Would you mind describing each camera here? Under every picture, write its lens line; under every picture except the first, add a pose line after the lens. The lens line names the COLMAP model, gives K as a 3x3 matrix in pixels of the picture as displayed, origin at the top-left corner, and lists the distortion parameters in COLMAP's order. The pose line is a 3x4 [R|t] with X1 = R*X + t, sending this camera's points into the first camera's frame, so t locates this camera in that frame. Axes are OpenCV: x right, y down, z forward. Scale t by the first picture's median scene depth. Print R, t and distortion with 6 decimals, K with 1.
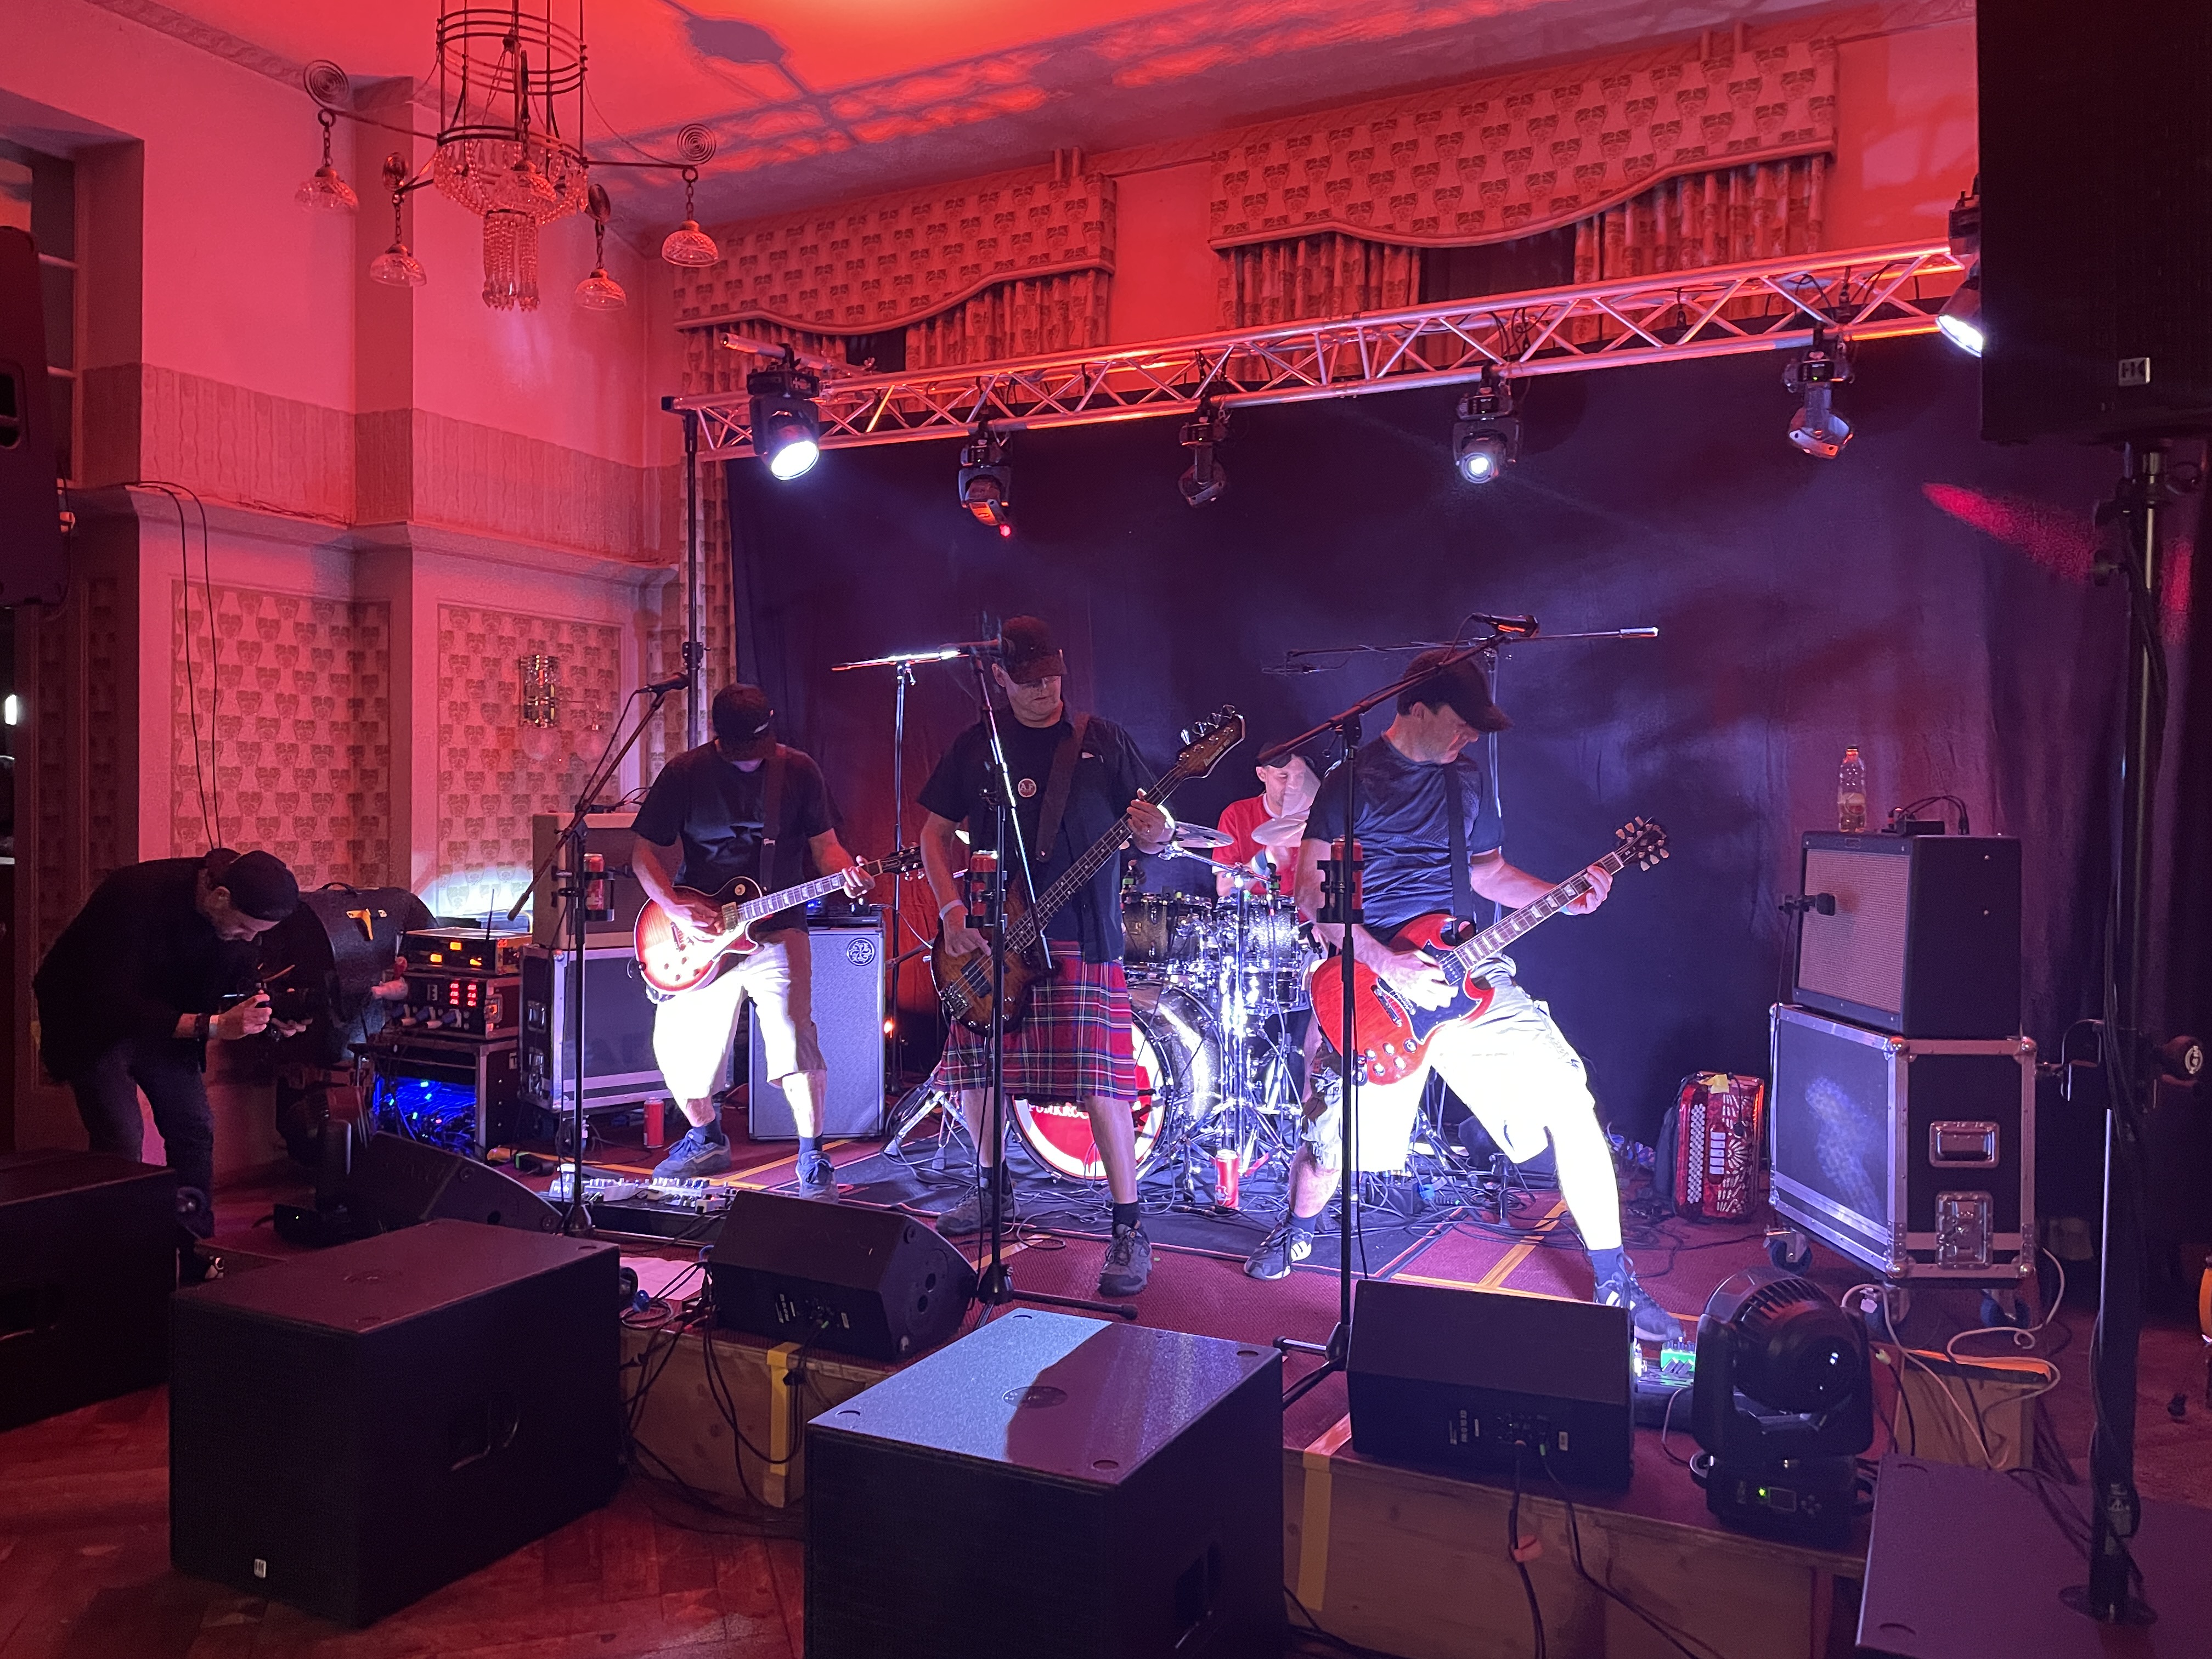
lens RADIAL K [[1667.1, 0, 1098.9], [0, 1667.1, 816.7], [0, 0, 1]] dist [0.086502, -0.112887]
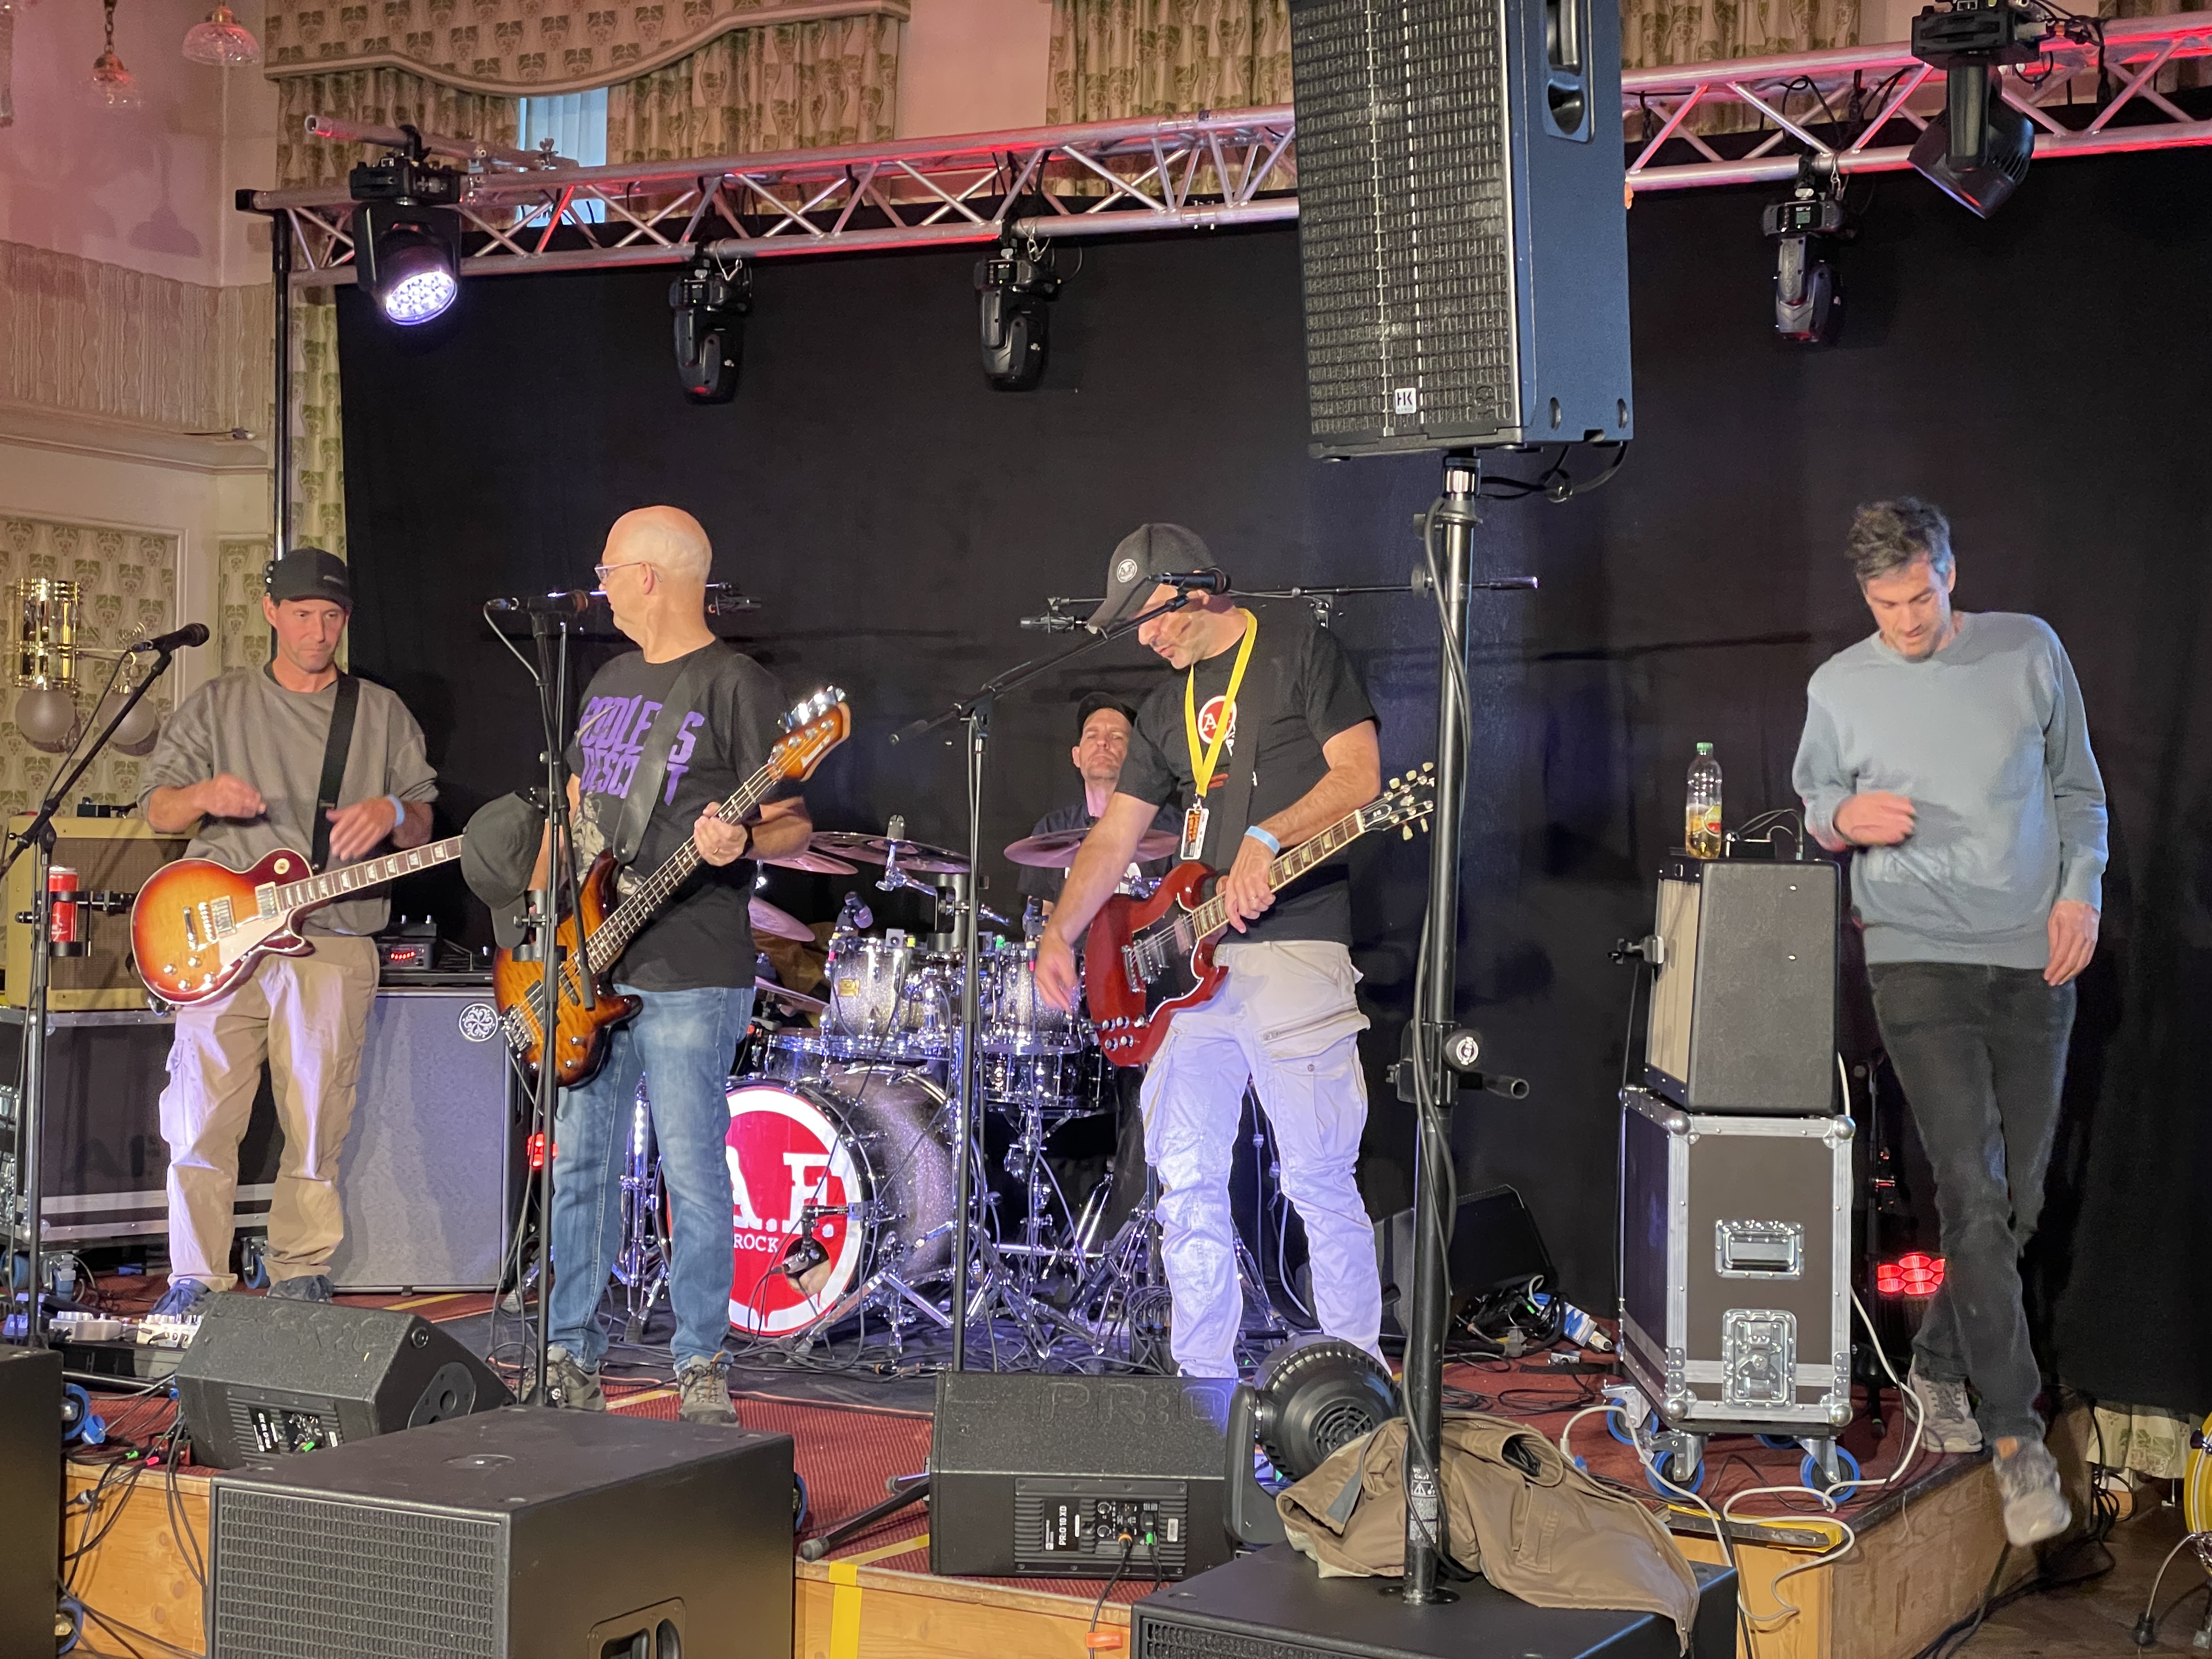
lens RADIAL K [[3298.1, 0, 1154.4], [0, 3298.1, 804.4], [0, 0, 1]] dist [0.123115, 0.000000]
pose [[0.999484, 0.011955, -0.029799, 0.160233], [-0.012409, 0.999809, -0.015097, 0.007269], [0.029613, 0.015459, 0.999442, -0.332297]]
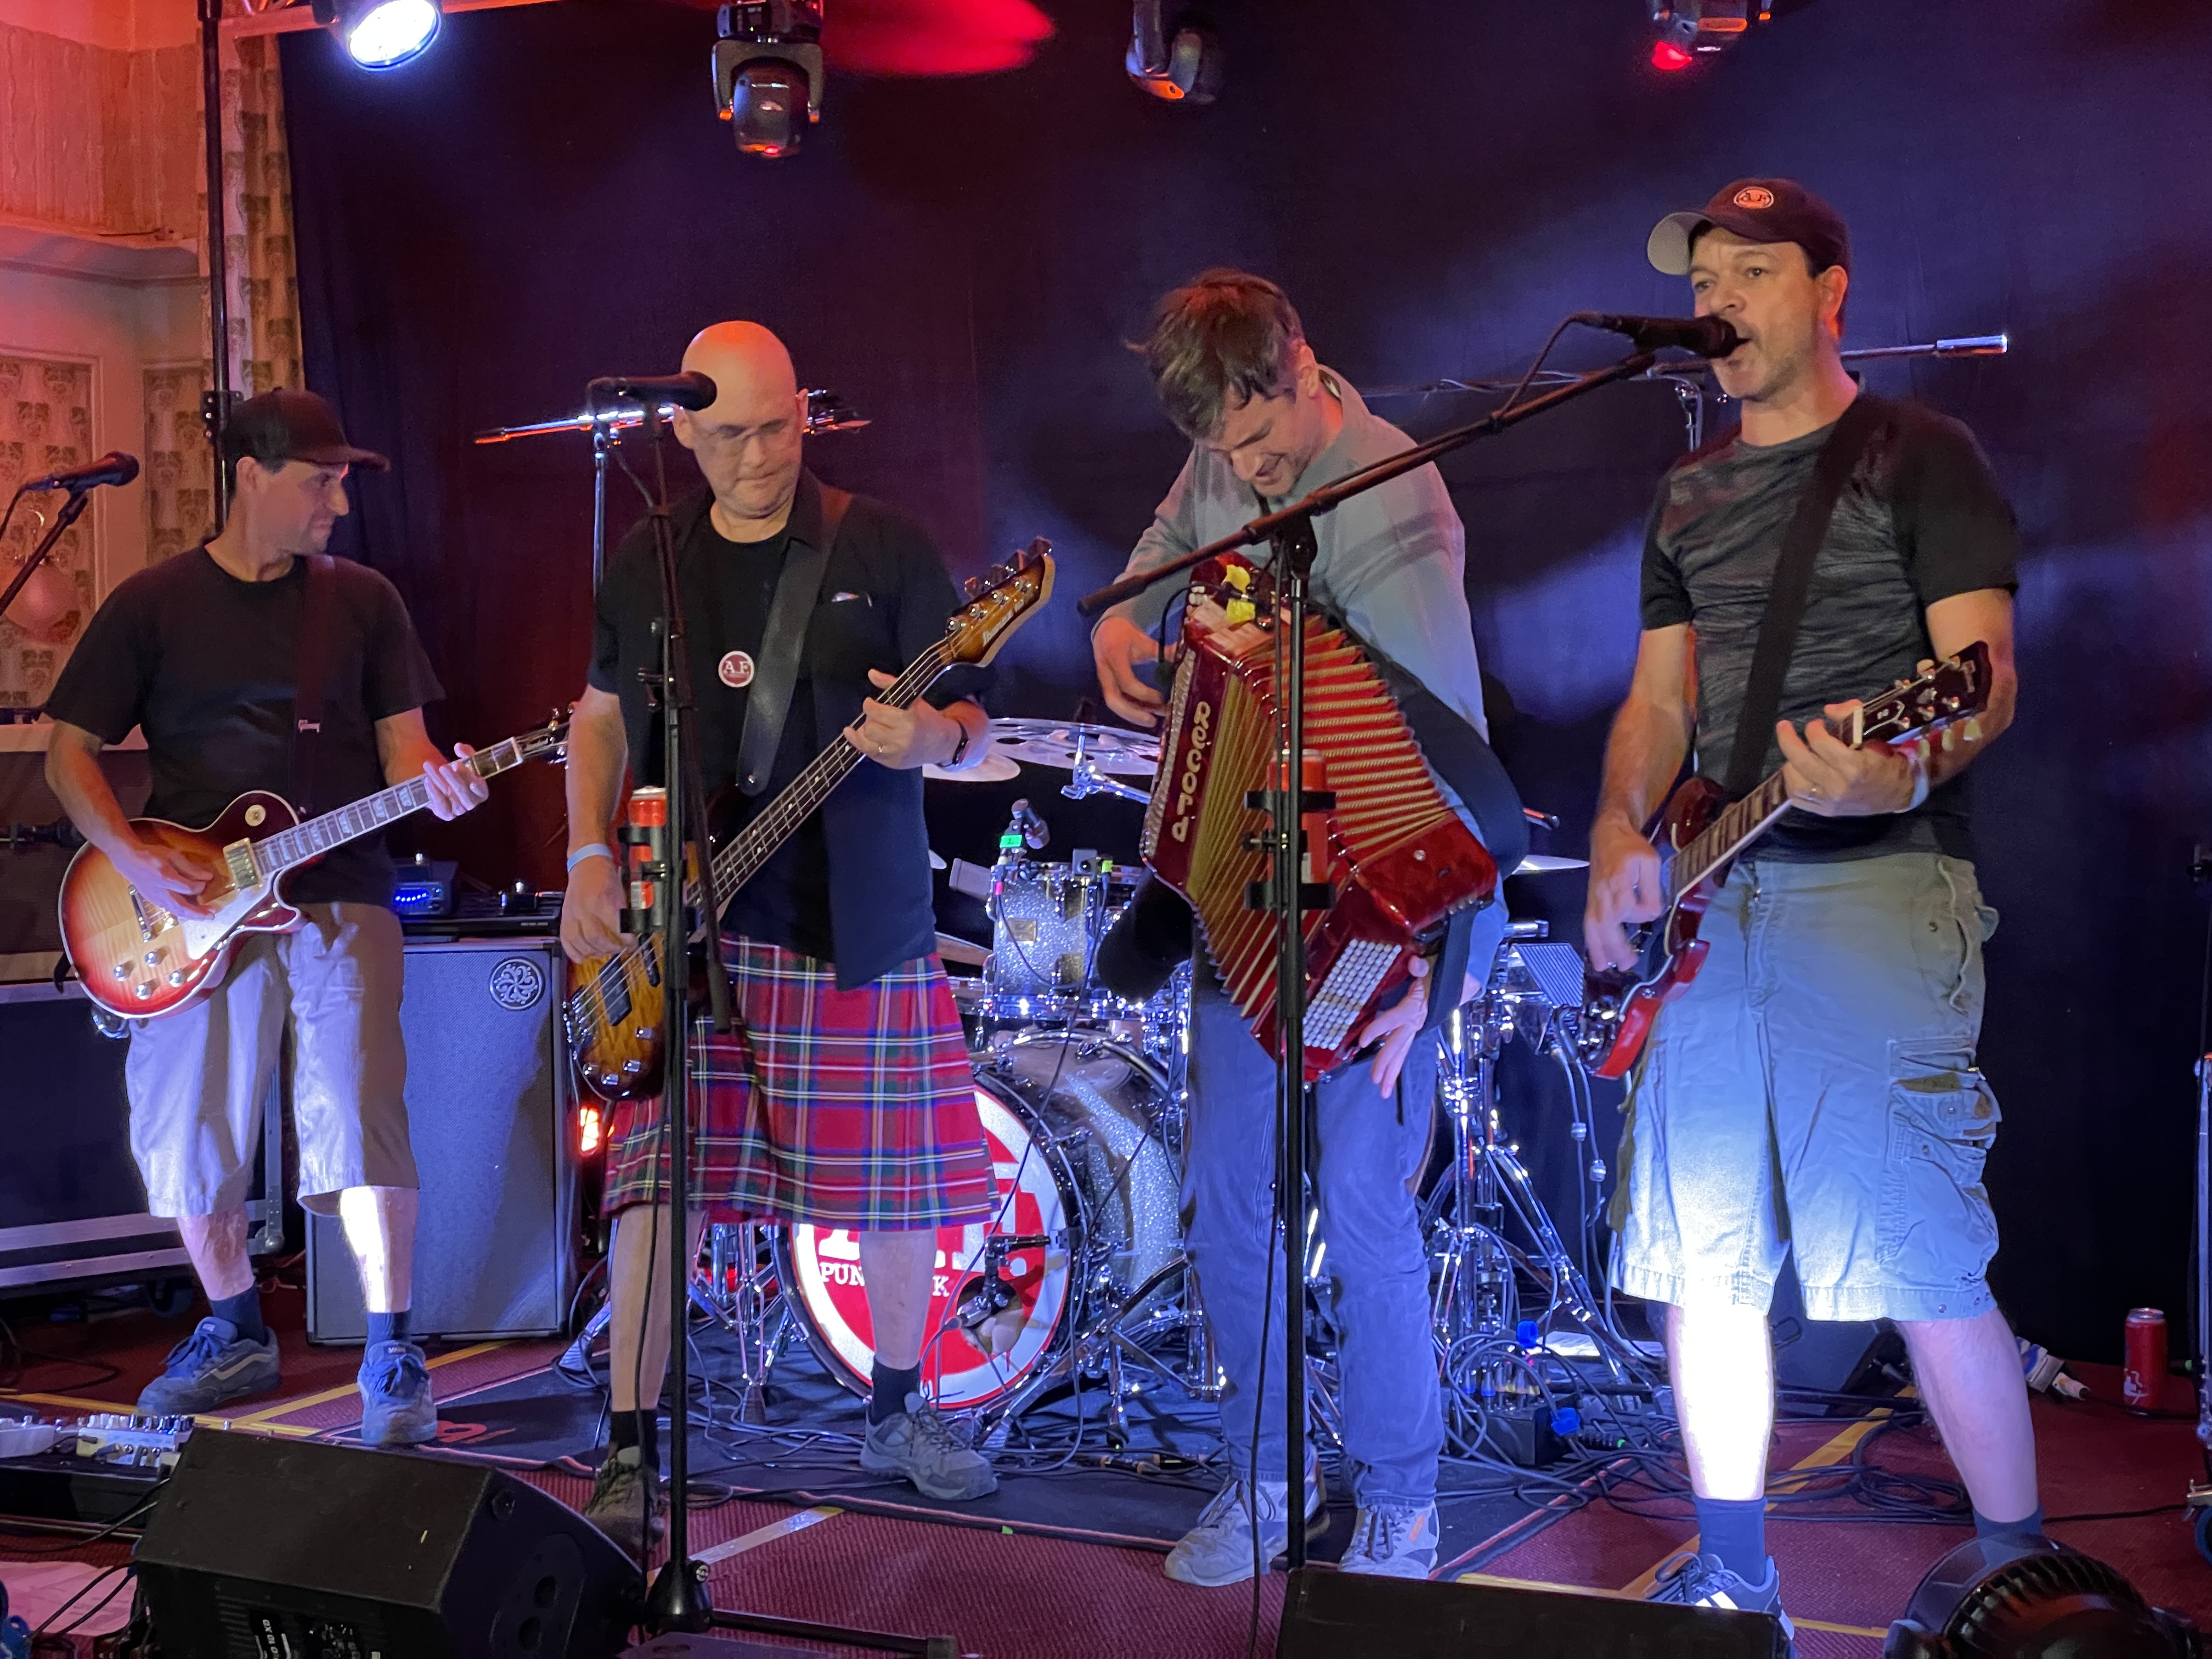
lens RADIAL K [[3298.1, 0, 1111.2], [0, 3298.1, 805.9], [0, 0, 1]] dist [0.123115, 0.000000]
pose [[0.999668, -0.013349, -0.022042, 0.060196], [0.013886, 0.999606, 0.024391, 0.002564], [0.021707, -0.024689, 0.999459, -0.026078]]
